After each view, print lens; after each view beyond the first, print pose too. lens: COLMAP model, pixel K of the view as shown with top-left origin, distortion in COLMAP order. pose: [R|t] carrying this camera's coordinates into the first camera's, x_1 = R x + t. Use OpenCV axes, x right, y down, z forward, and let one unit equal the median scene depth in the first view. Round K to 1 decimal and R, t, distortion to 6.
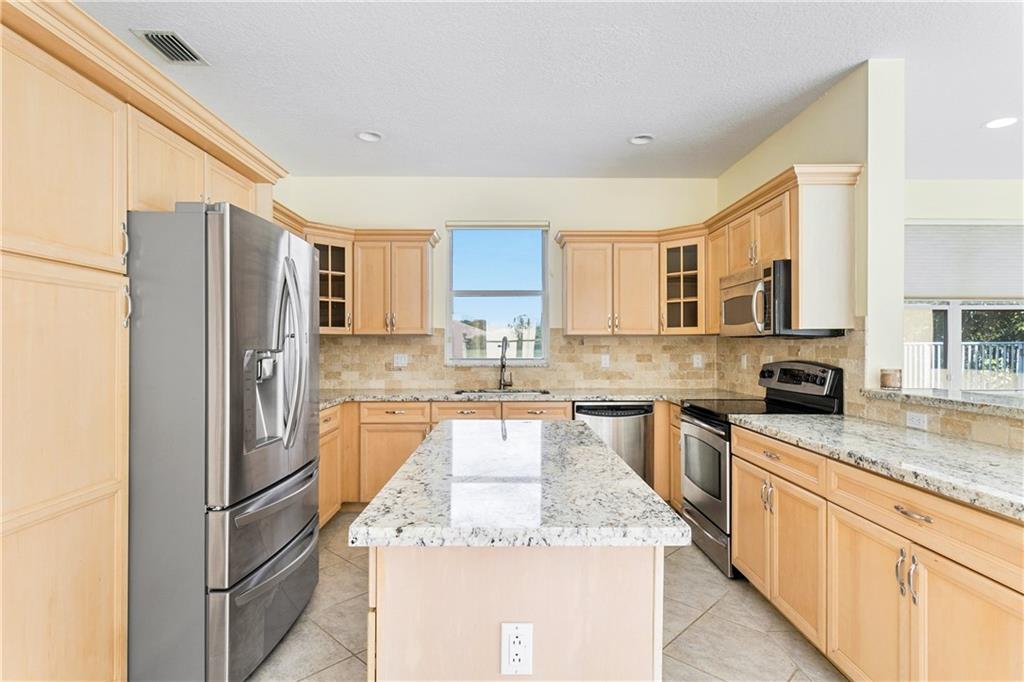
lens RADIAL K [[521.9, 0, 513.0], [0, 521.9, 346.4], [0, 0, 1]] dist [0.002259, -0.000869]
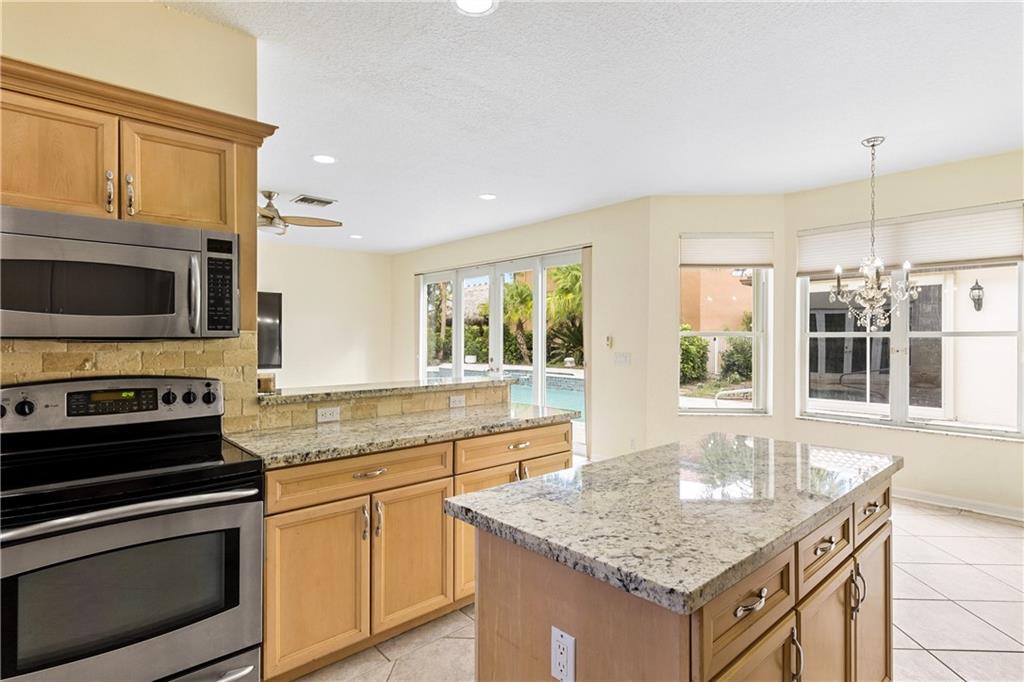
lens RADIAL K [[521.9, 0, 511.9], [0, 521.9, 338.9], [0, 0, 1]] dist [0.002259, -0.000869]
pose [[-0.661380, -0.002815, 0.750046, -0.206406], [0.000376, 0.999992, 0.004085, -0.016658], [-0.750051, 0.002984, -0.661373, 0.858536]]
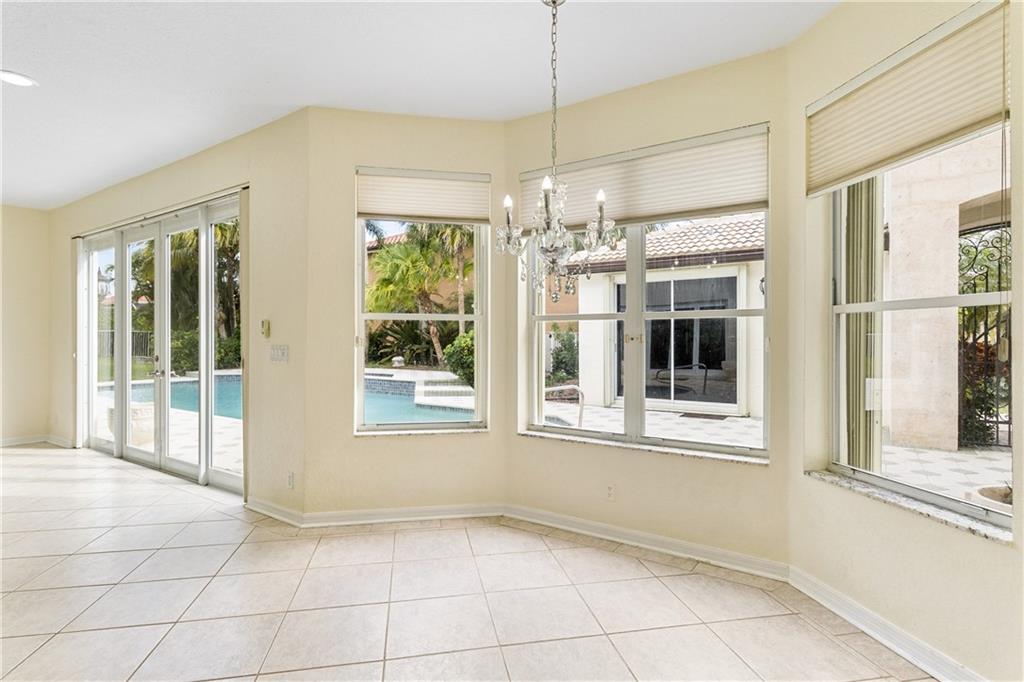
lens RADIAL K [[521.9, 0, 514.3], [0, 521.9, 338.6], [0, 0, 1]] dist [0.002259, -0.000869]
pose [[-0.821168, -0.000917, 0.570685, -0.209408], [0.001223, 0.999994, 0.003367, -0.012118], [-0.570685, 0.003463, -0.821162, 0.763151]]
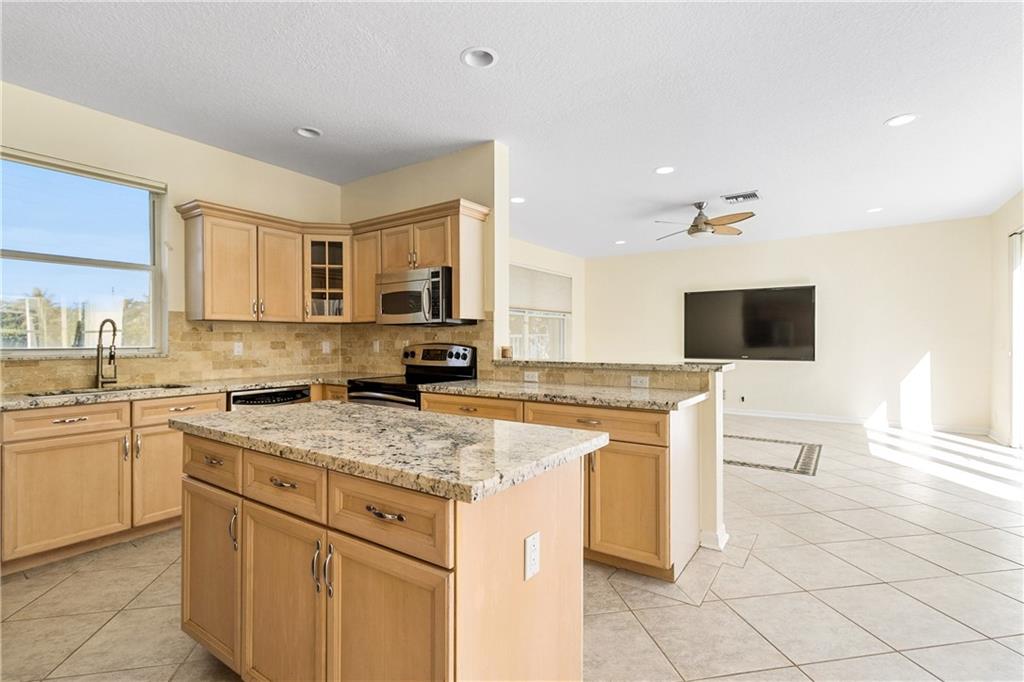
lens RADIAL K [[480.9, 0, 515.0], [0, 480.9, 341.6], [0, 0, 1]] dist [0.004738, 0.000673]
pose [[0.577841, -0.004968, 0.816134, -0.279375], [0.004845, 0.999985, 0.002657, 0.017365], [-0.816135, 0.002419, 0.577857, 0.105101]]
